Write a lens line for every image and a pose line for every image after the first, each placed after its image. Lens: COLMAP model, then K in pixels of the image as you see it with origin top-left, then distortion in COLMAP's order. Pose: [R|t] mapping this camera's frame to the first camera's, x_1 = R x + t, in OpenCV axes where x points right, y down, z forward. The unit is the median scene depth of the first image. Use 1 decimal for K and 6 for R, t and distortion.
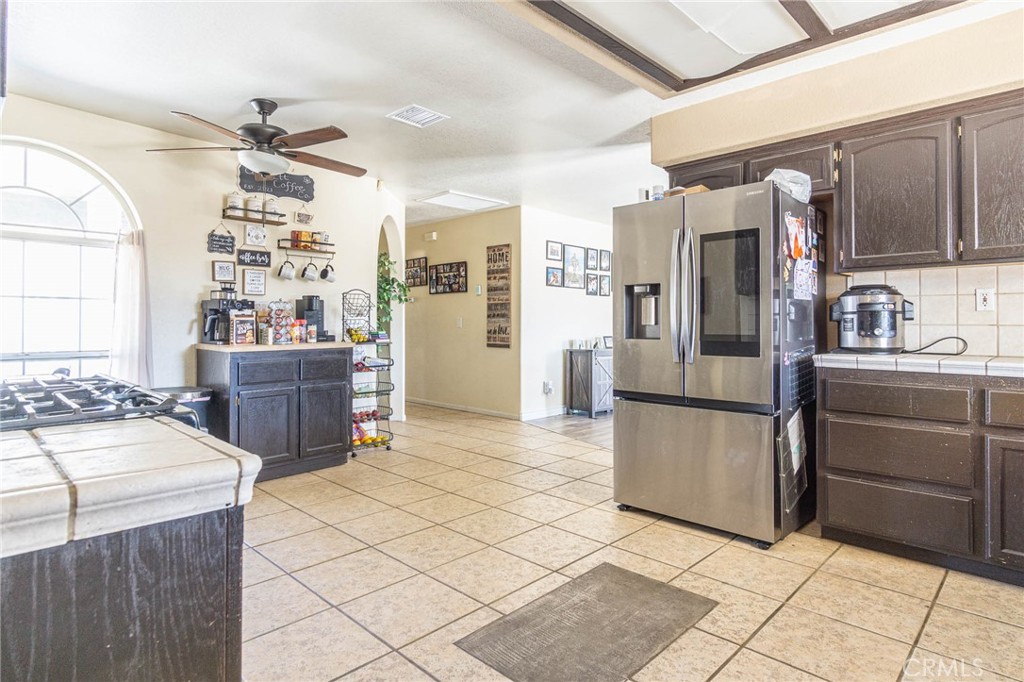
lens RADIAL K [[547.8, 0, 511.6], [0, 547.8, 335.1], [0, 0, 1]] dist [0.005935, 0.001961]
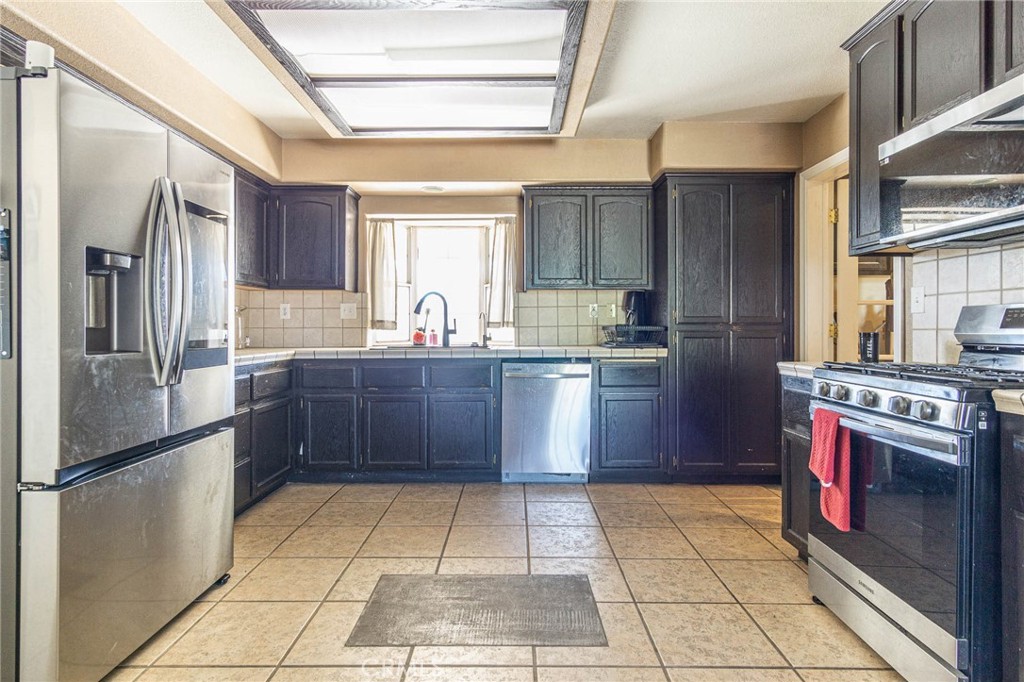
lens RADIAL K [[547.8, 0, 511.6], [0, 547.8, 335.1], [0, 0, 1]] dist [0.005935, 0.001961]
pose [[-0.696993, -0.011106, 0.716992, -0.603017], [0.009087, 0.999663, 0.024318, -0.029589], [-0.717020, 0.023465, -0.696657, 1.567637]]
